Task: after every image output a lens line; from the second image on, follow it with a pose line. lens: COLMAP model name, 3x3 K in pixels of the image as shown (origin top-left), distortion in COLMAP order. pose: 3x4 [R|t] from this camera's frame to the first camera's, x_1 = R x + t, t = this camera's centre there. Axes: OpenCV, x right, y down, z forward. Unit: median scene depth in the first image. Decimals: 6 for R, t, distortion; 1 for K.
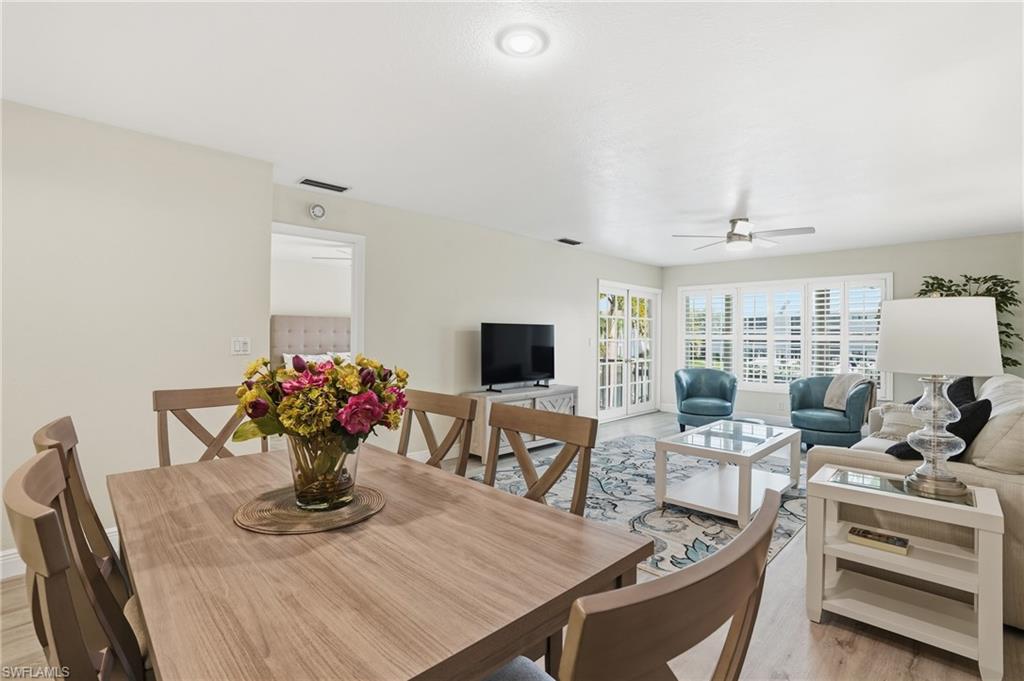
lens RADIAL K [[476.2, 0, 510.3], [0, 476.2, 335.9], [0, 0, 1]] dist [-0.069618, 0.025159]
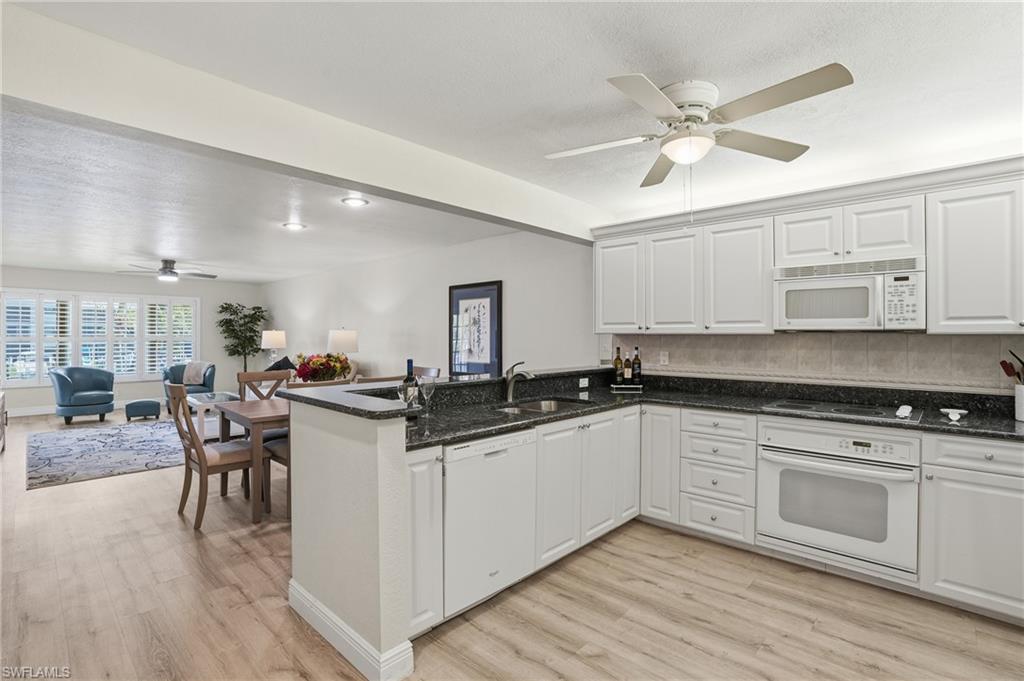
lens RADIAL K [[476.2, 0, 510.3], [0, 476.2, 335.9], [0, 0, 1]] dist [-0.069618, 0.025159]
pose [[-0.039016, -0.008823, 0.999200, -1.177710], [-0.004703, 0.999952, 0.008646, -0.033384], [-0.999228, -0.004362, -0.039056, -0.030880]]
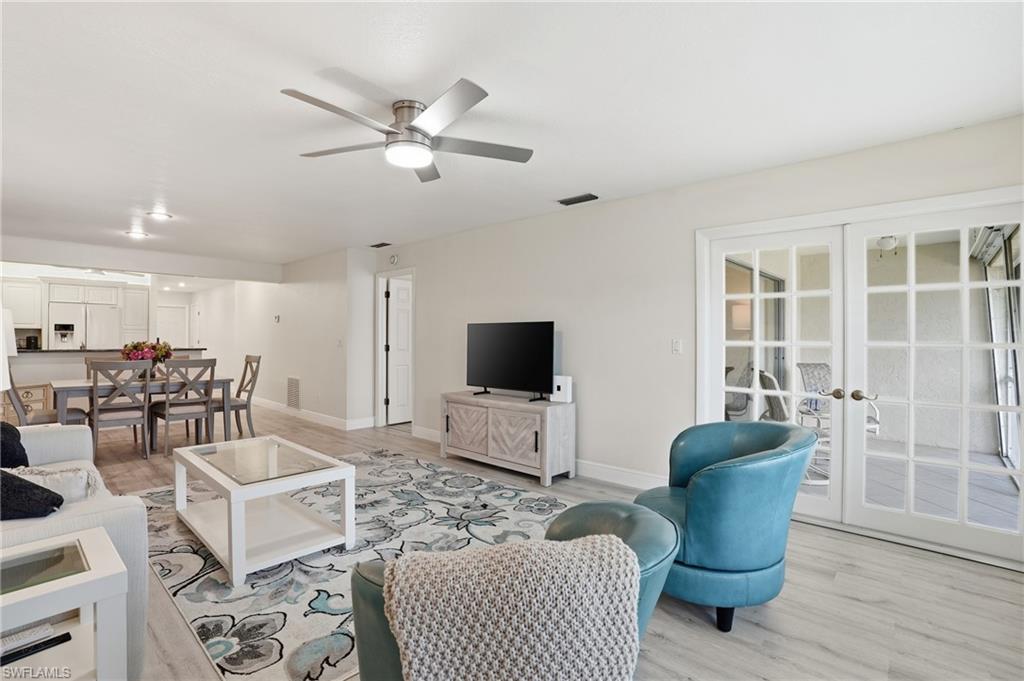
lens RADIAL K [[476.2, 0, 510.3], [0, 476.2, 335.9], [0, 0, 1]] dist [-0.069618, 0.025159]
pose [[0.051605, -0.010352, -0.998614, 1.177590], [-0.002182, 0.999943, -0.010479, 0.011460], [0.998665, 0.002719, 0.051579, 1.263775]]
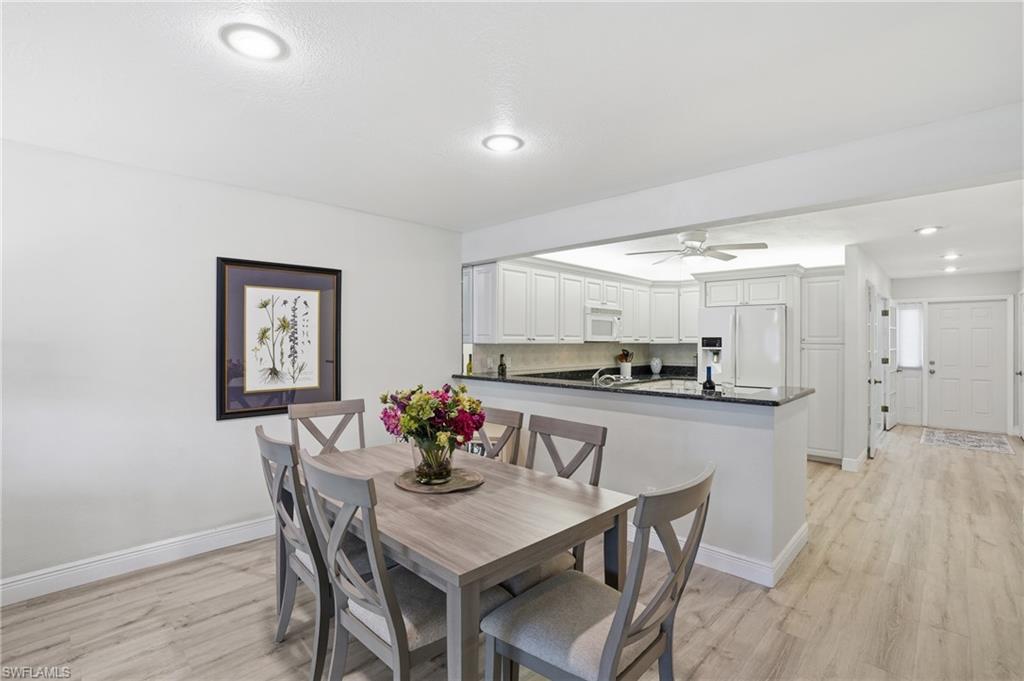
lens RADIAL K [[476.2, 0, 510.3], [0, 476.2, 335.9], [0, 0, 1]] dist [-0.069618, 0.025159]
pose [[-0.999747, -0.011180, -0.019525, -0.206837], [-0.010970, 0.999881, -0.010827, -0.036599], [0.019644, -0.010610, -0.999751, 0.866686]]
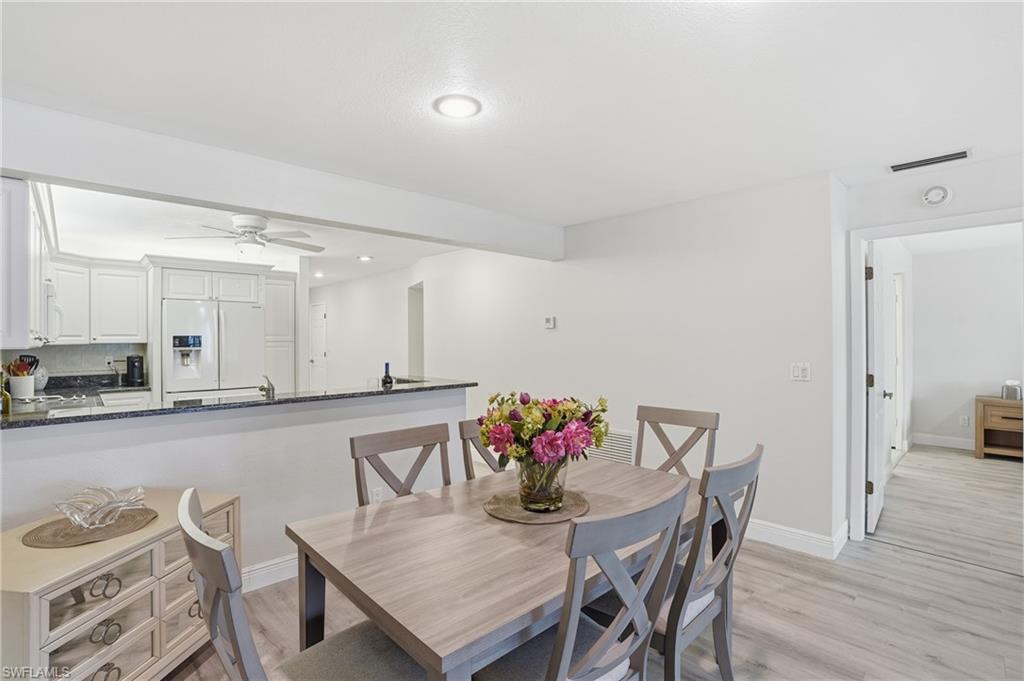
lens RADIAL K [[476.2, 0, 510.3], [0, 476.2, 335.9], [0, 0, 1]] dist [-0.069618, 0.025159]
pose [[-0.014575, -0.012136, -0.999820, 0.311550], [0.005704, 0.999909, -0.012220, -0.034172], [0.999878, -0.005881, -0.014505, 0.313606]]
